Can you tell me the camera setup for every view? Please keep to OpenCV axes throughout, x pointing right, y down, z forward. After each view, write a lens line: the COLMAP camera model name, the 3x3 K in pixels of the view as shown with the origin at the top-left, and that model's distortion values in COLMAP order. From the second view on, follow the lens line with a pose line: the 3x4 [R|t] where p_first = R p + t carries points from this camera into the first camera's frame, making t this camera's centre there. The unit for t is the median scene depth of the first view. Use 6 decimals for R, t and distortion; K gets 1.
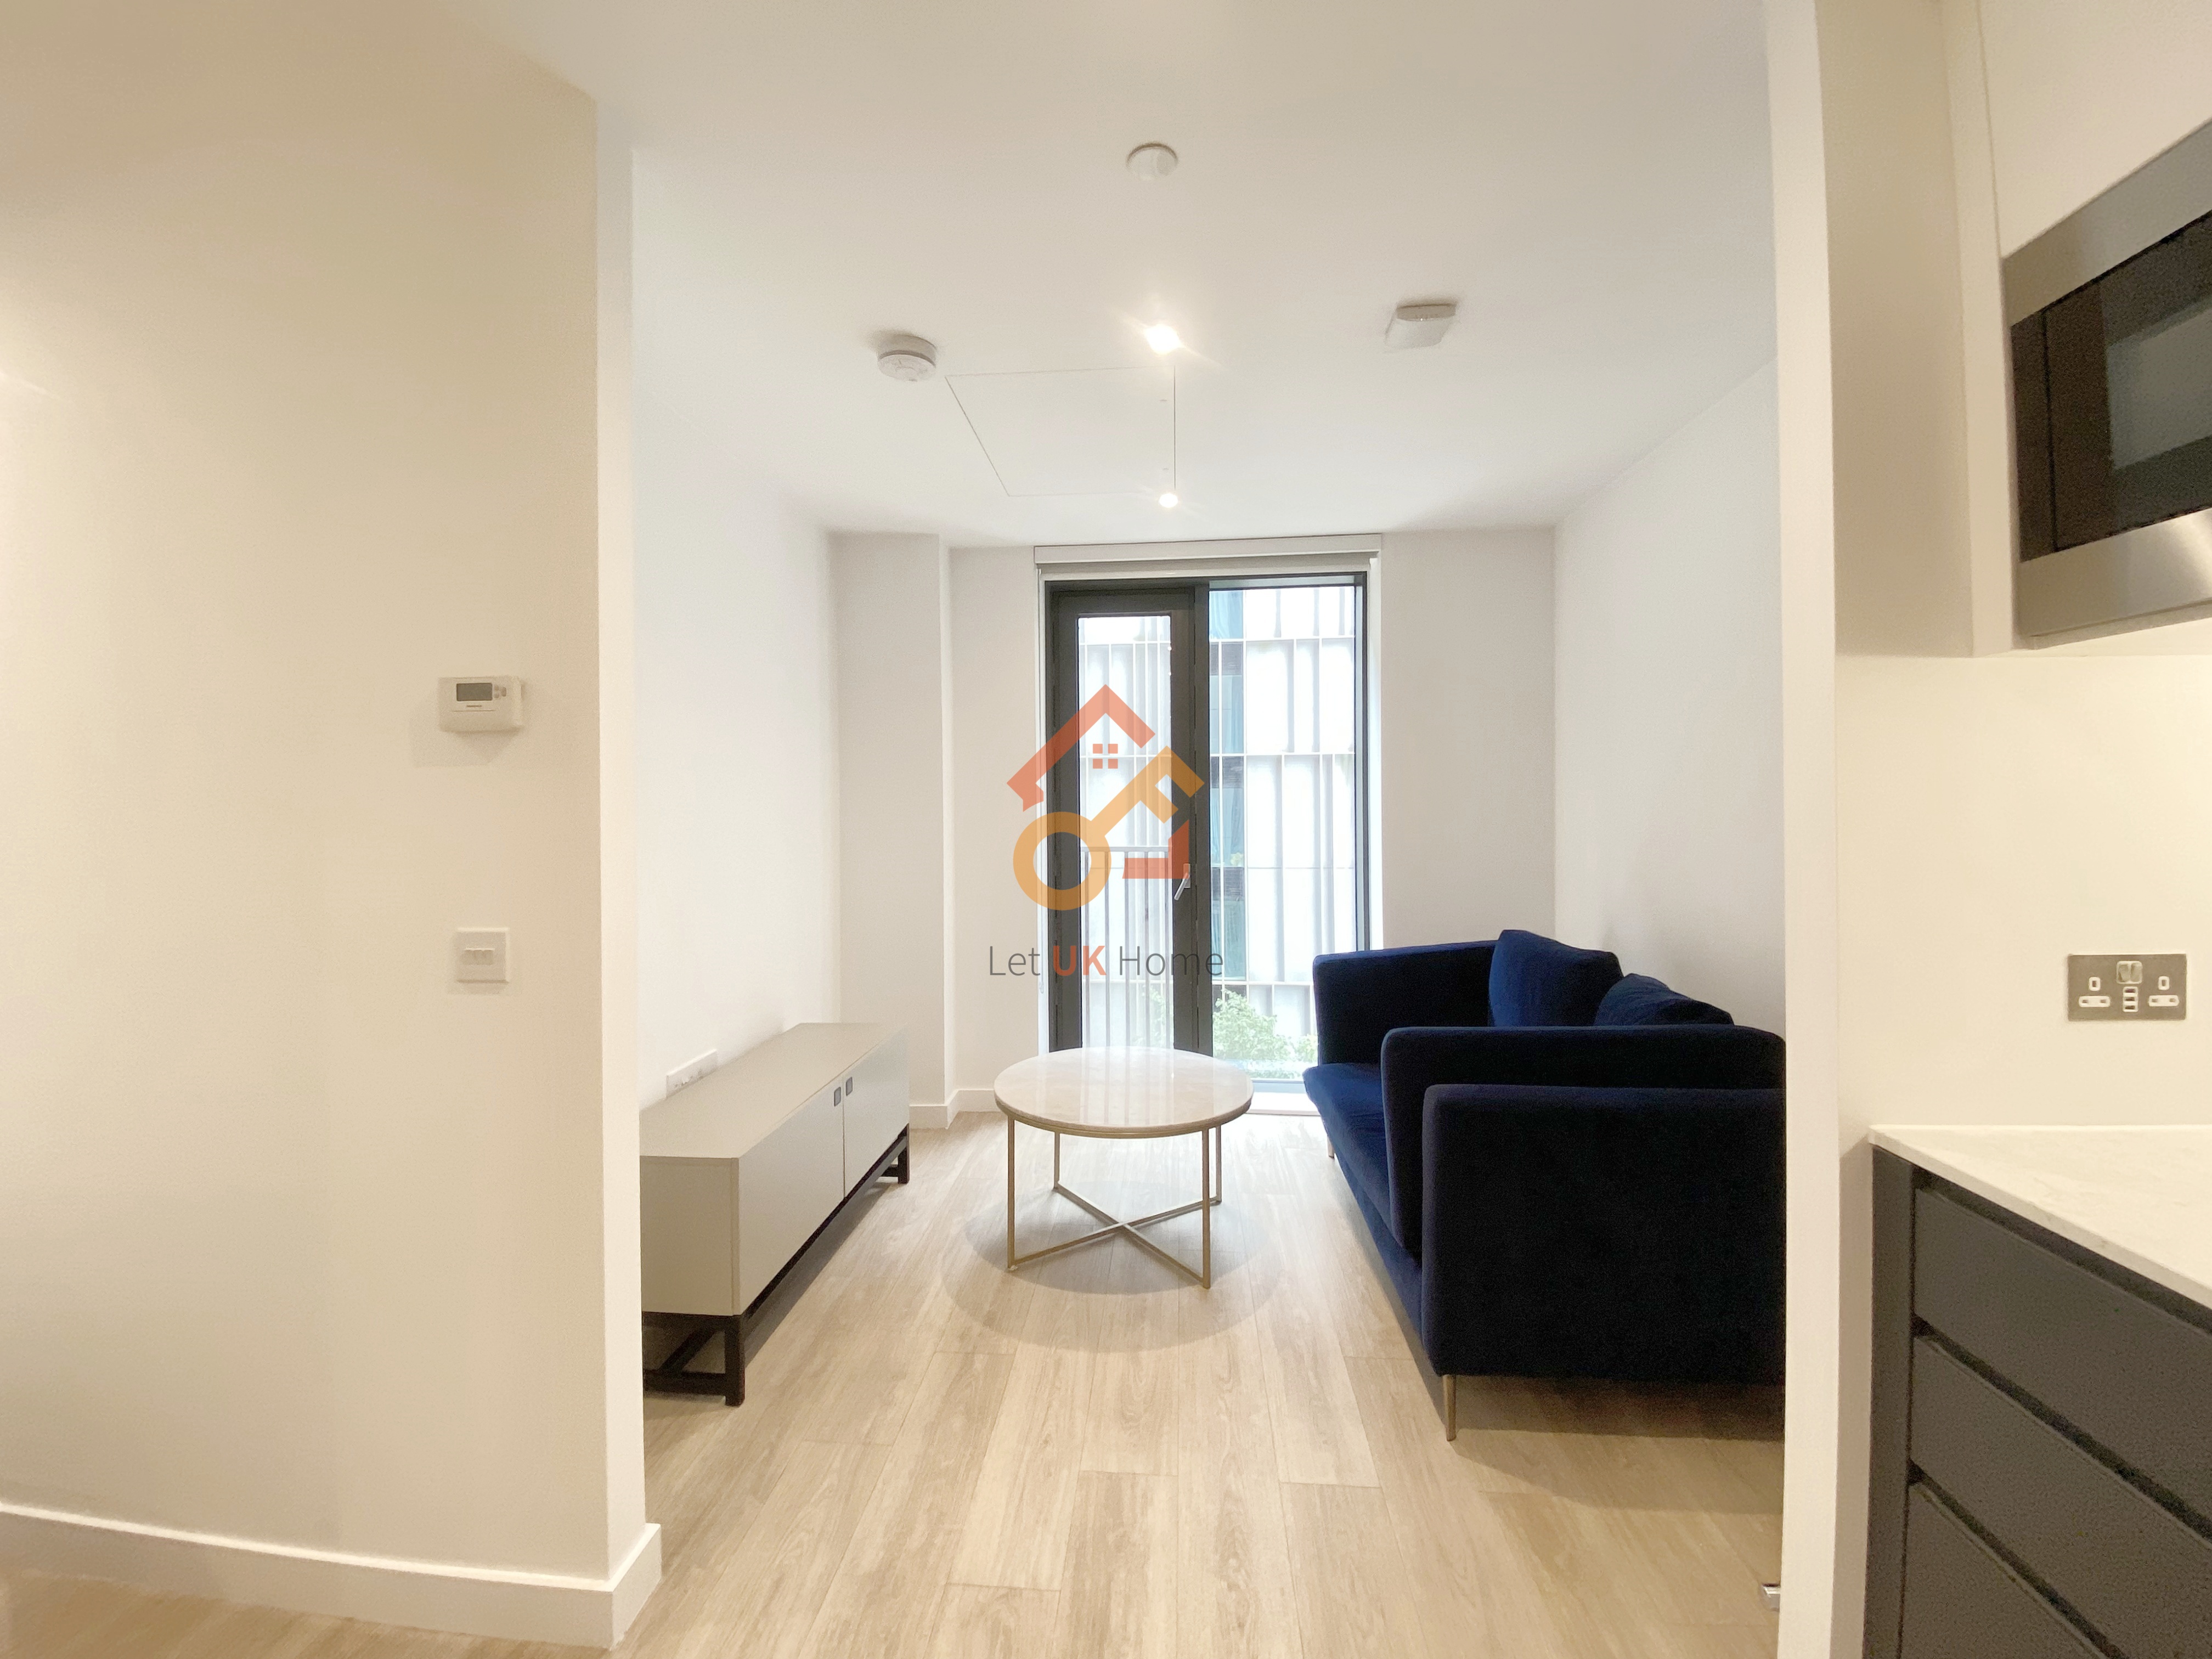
lens RADIAL K [[926.0, 0, 1087.9], [0, 926.0, 774.2], [0, 0, 1]] dist [0.030041, -0.021258]
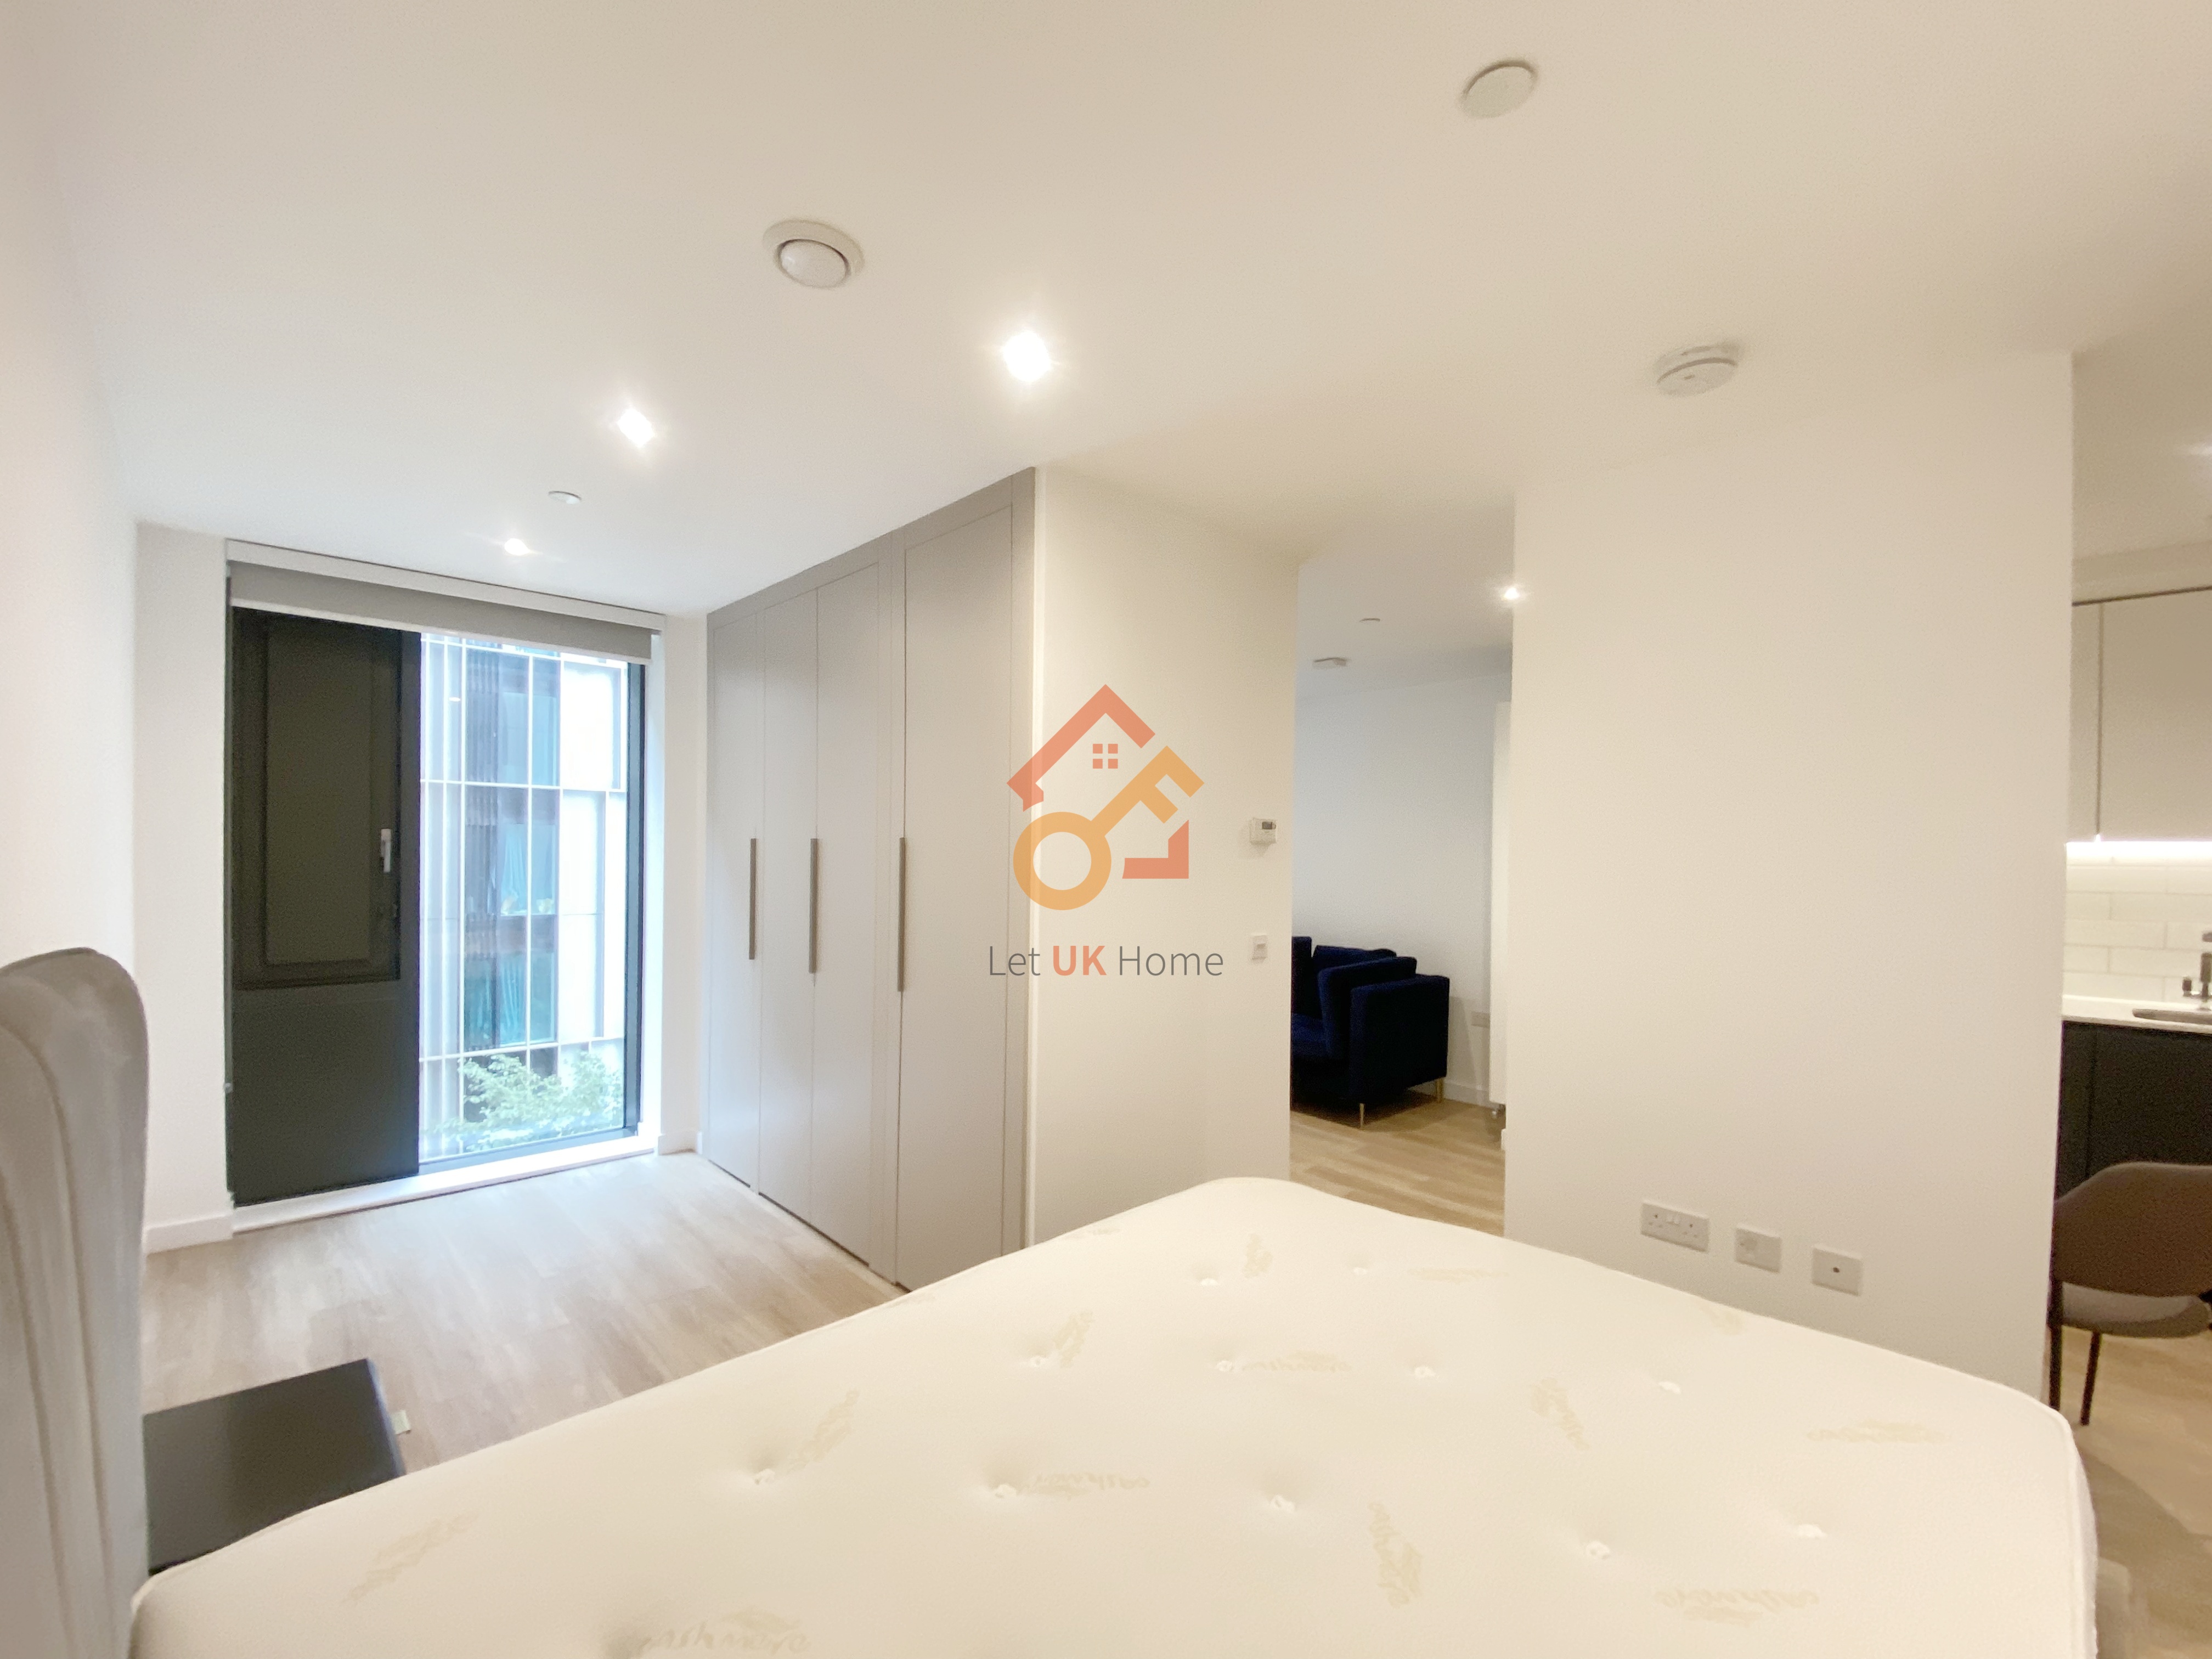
lens RADIAL K [[883.8, 0, 1186.3], [0, 883.8, 867.8], [0, 0, 1]] dist [-0.000022, -0.013658]
pose [[0.654327, 0.008027, 0.756169, -1.036385], [-0.049471, 0.998256, 0.032212, -0.020769], [-0.754592, -0.058485, 0.653583, -0.081248]]
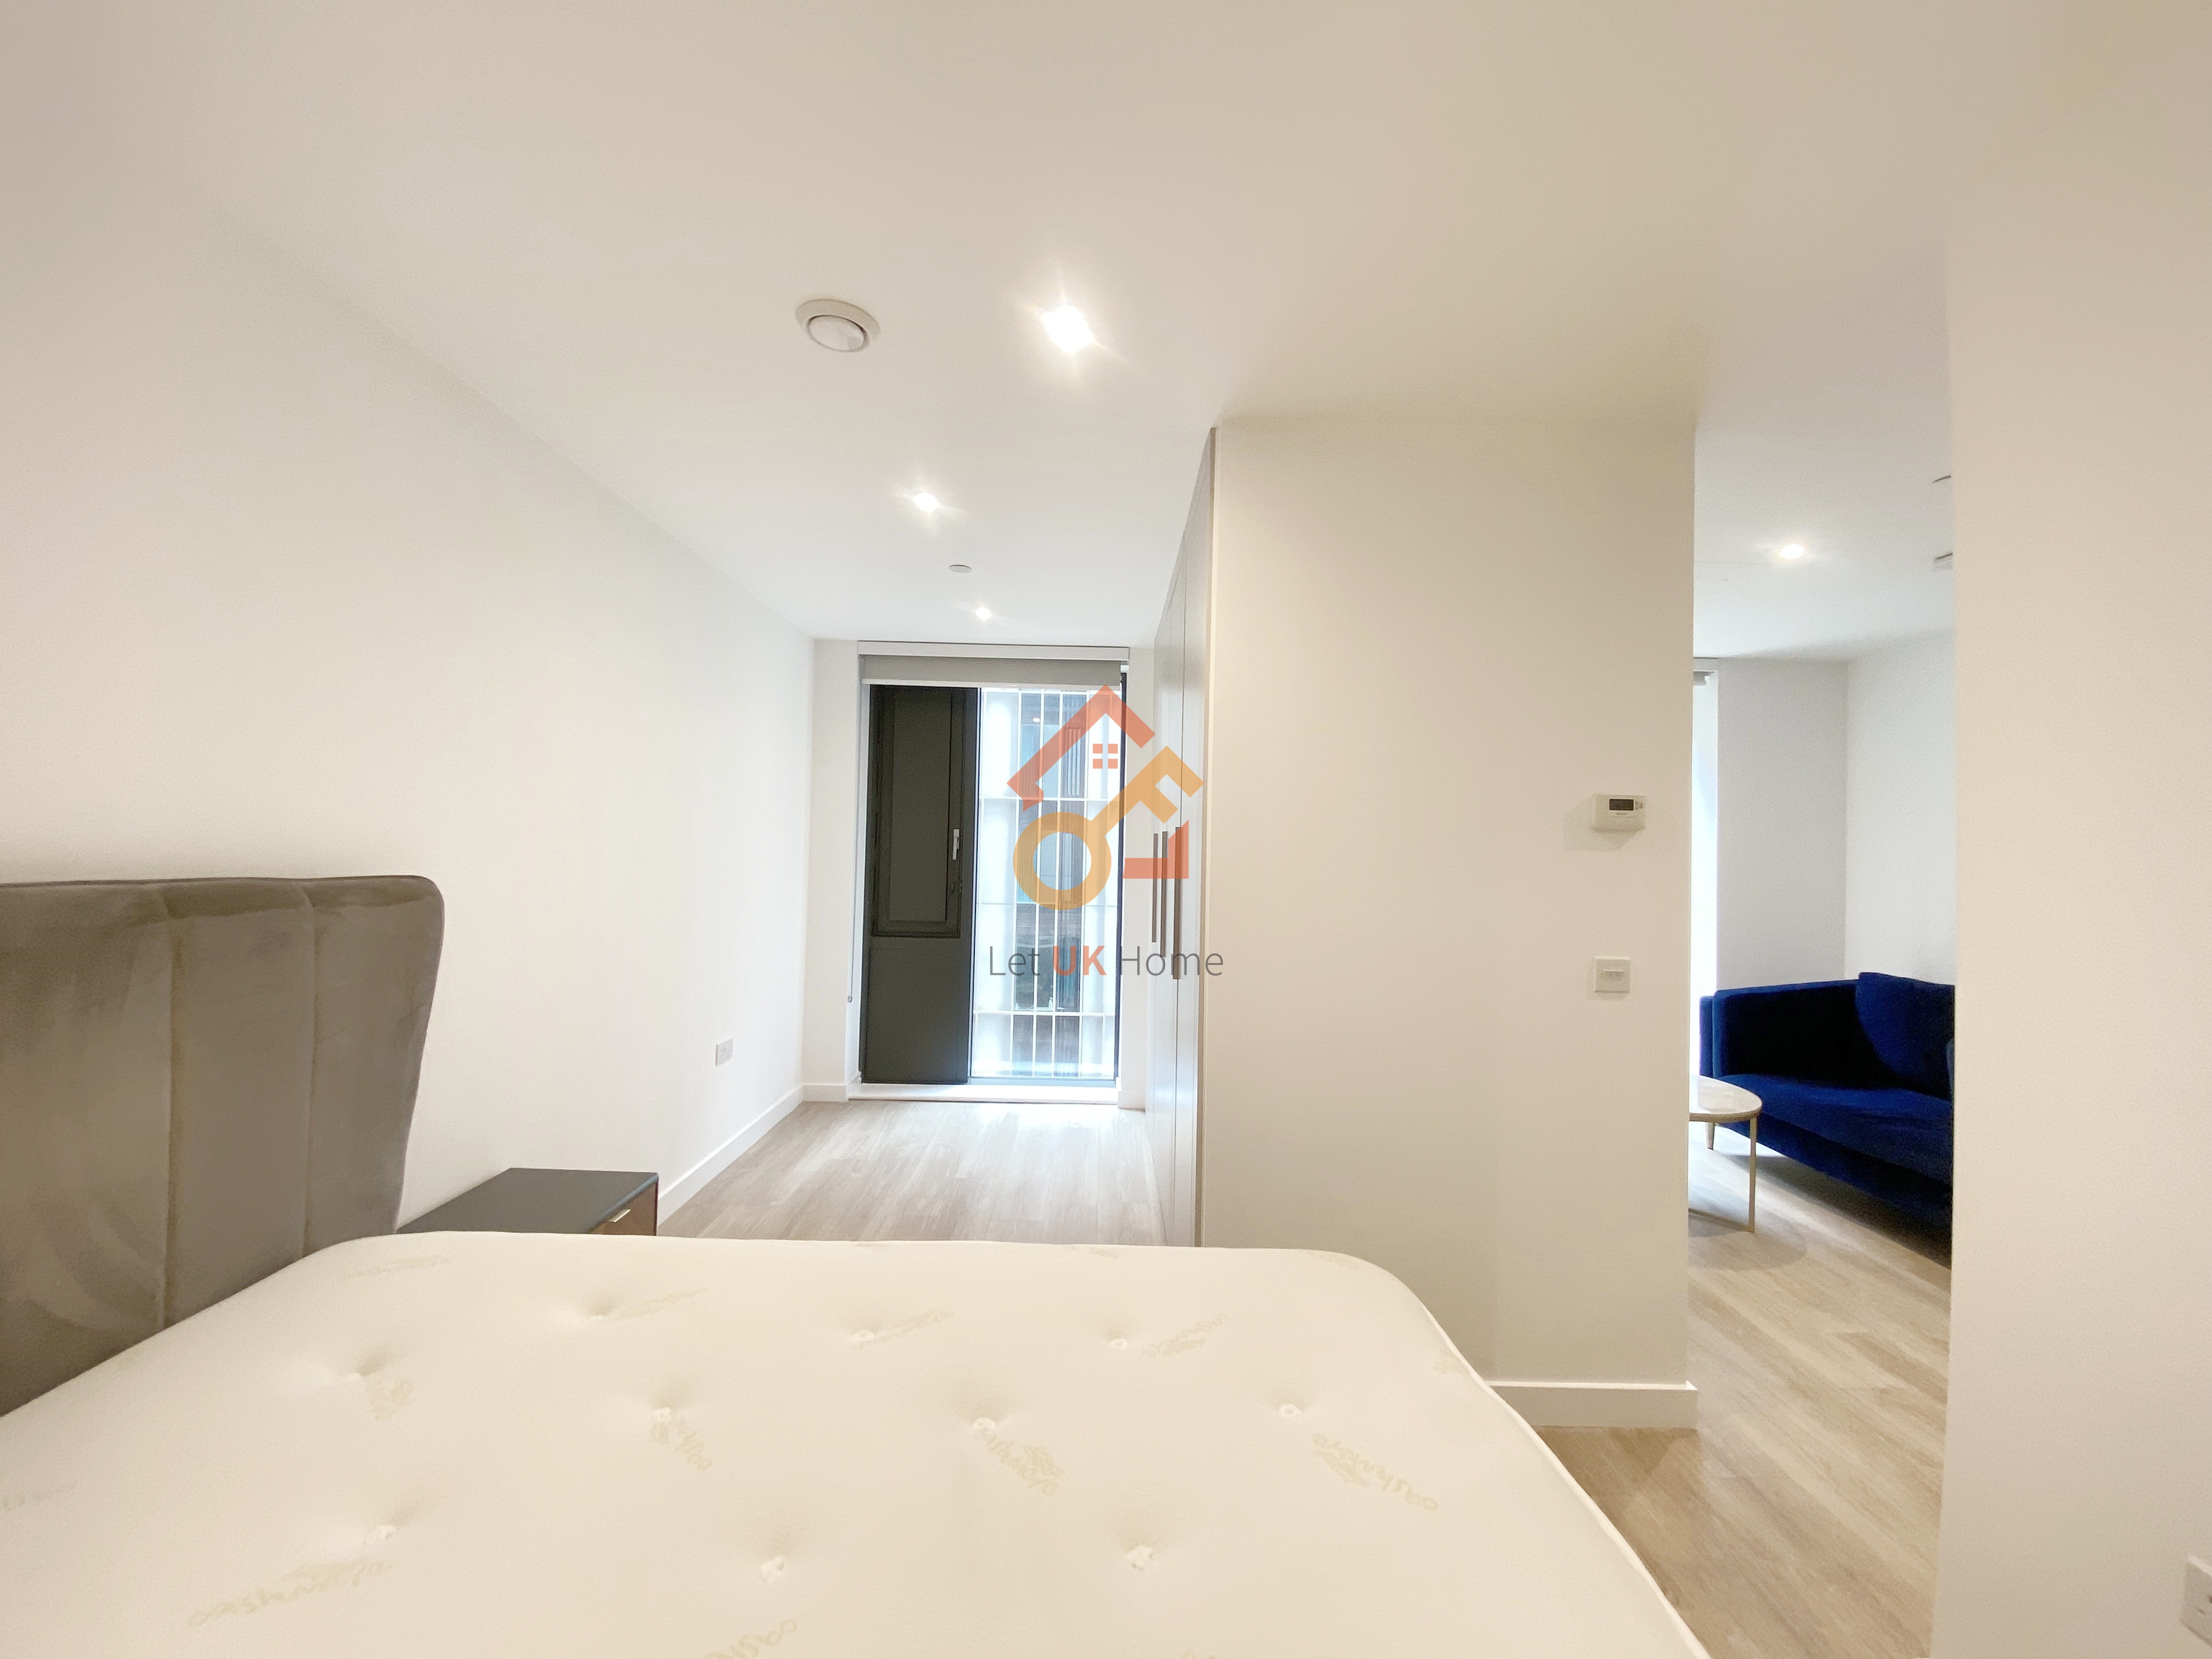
lens RADIAL K [[890.2, 0, 1099.3], [0, 890.2, 816.5], [0, 0, 1]] dist [0.017268, -0.000130]
pose [[0.996617, 0.033365, 0.075106, -0.724951], [-0.033647, 0.999431, 0.002493, -0.019144], [-0.074980, -0.005011, 0.997172, -0.185338]]
